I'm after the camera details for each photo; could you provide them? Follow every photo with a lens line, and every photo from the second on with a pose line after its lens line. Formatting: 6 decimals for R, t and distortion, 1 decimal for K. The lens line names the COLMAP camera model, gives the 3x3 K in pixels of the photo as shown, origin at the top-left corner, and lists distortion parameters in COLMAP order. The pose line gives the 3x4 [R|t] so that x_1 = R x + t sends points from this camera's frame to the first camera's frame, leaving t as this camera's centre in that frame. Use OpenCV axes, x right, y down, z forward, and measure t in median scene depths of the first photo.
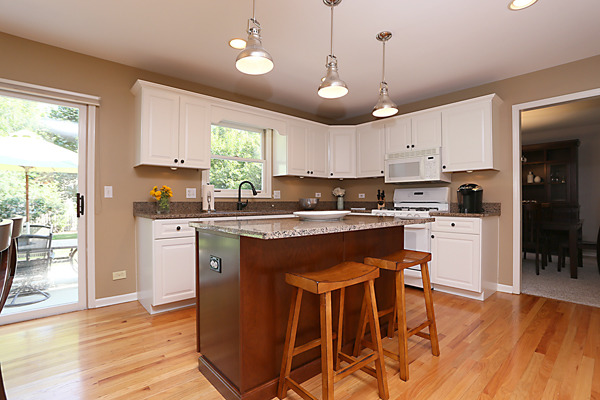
lens RADIAL K [[293.4, 0, 300.0], [0, 293.4, 200.0], [0, 0, 1]] dist [-0.014162, 0.000391]
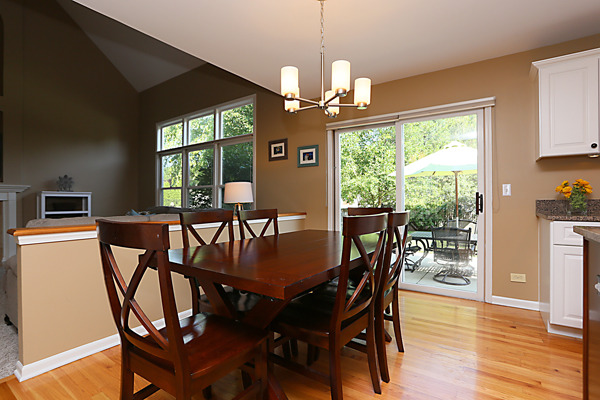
lens RADIAL K [[293.4, 0, 300.0], [0, 293.4, 200.0], [0, 0, 1]] dist [-0.014162, 0.000391]
pose [[0.259131, -0.004798, -0.965830, 0.115262], [0.010204, 0.999945, -0.002229, 0.001309], [0.965788, -0.009278, 0.259166, 0.083731]]
